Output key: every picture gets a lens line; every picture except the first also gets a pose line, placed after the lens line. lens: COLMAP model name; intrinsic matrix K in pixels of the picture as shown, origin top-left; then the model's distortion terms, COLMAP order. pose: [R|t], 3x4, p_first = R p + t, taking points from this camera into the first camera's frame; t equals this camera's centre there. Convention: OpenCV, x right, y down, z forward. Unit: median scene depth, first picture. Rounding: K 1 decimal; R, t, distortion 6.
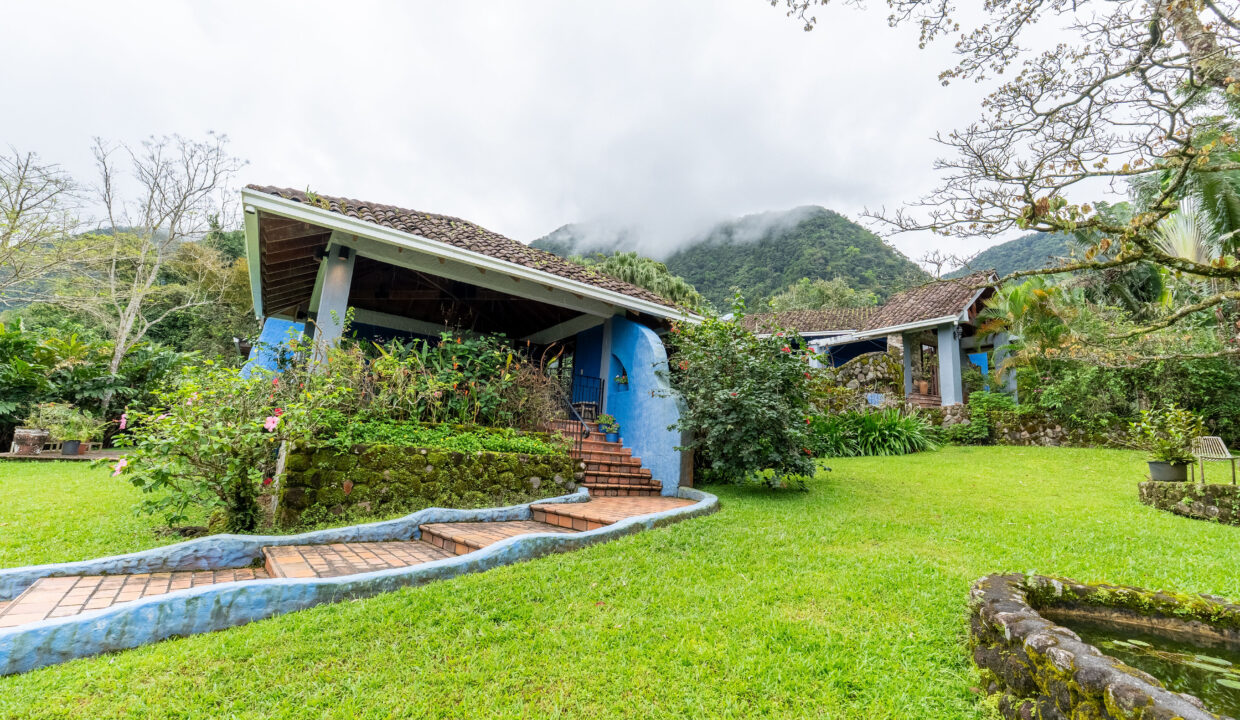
lens RADIAL K [[524.1, 0, 613.3], [0, 524.1, 360.3], [0, 0, 1]] dist [-0.001223, -0.000074]
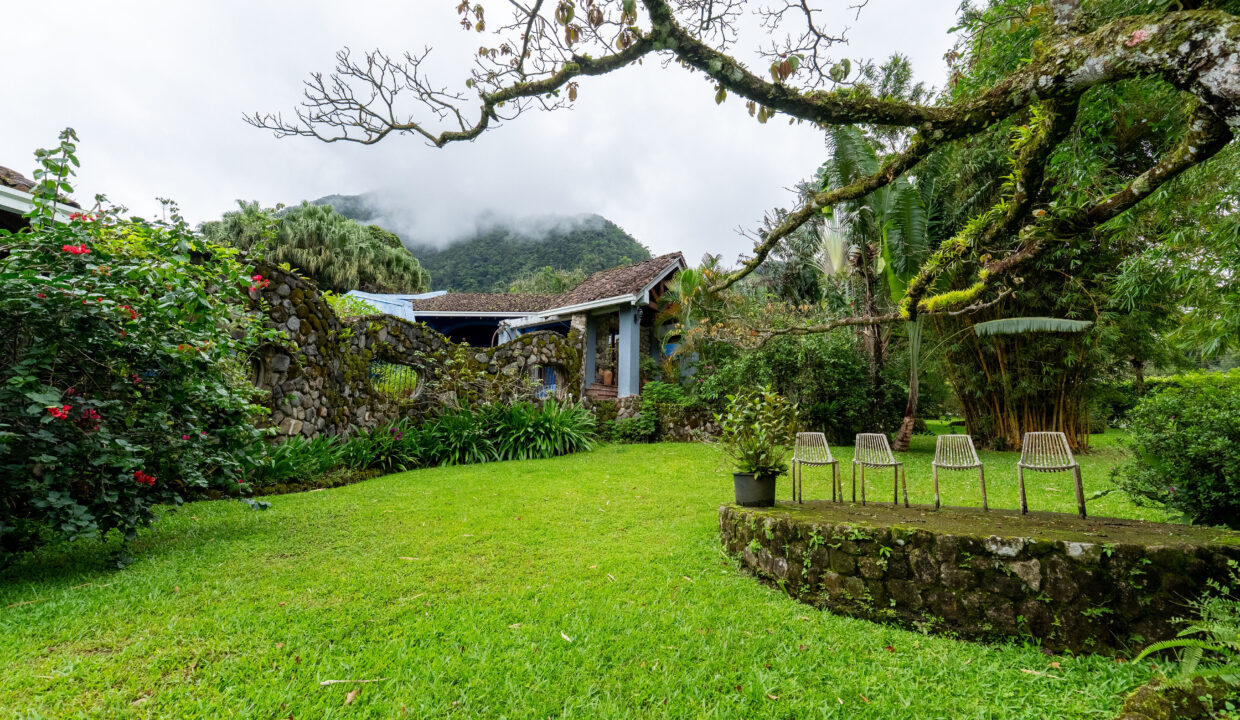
lens RADIAL K [[524.1, 0, 613.3], [0, 524.1, 360.3], [0, 0, 1]] dist [-0.001223, -0.000074]
pose [[0.917471, 0.036118, 0.396160, 0.299414], [-0.038781, 0.999247, -0.001289, 0.028651], [-0.395908, -0.014181, 0.918181, 0.222008]]
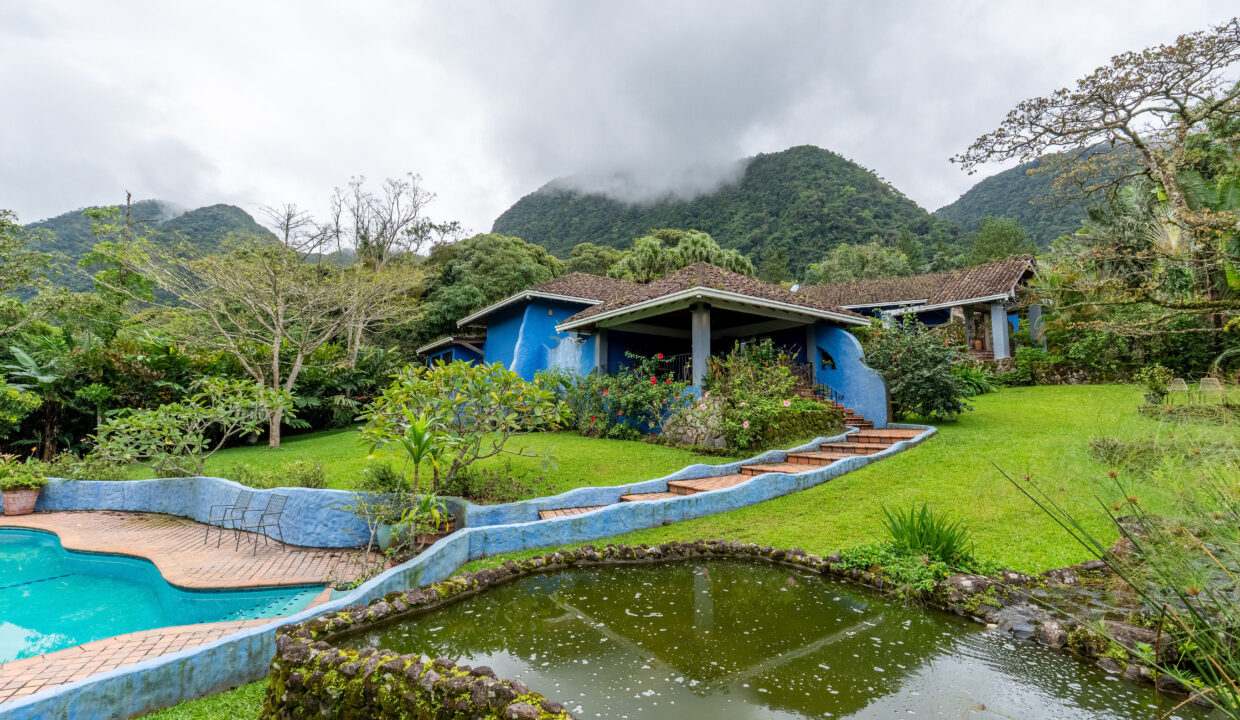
lens RADIAL K [[524.1, 0, 613.3], [0, 524.1, 360.3], [0, 0, 1]] dist [-0.001223, -0.000074]
pose [[0.998281, -0.058355, 0.005376, -0.426023], [0.057656, 0.994440, 0.088120, -0.098782], [-0.010488, -0.087659, 0.996095, -0.405903]]
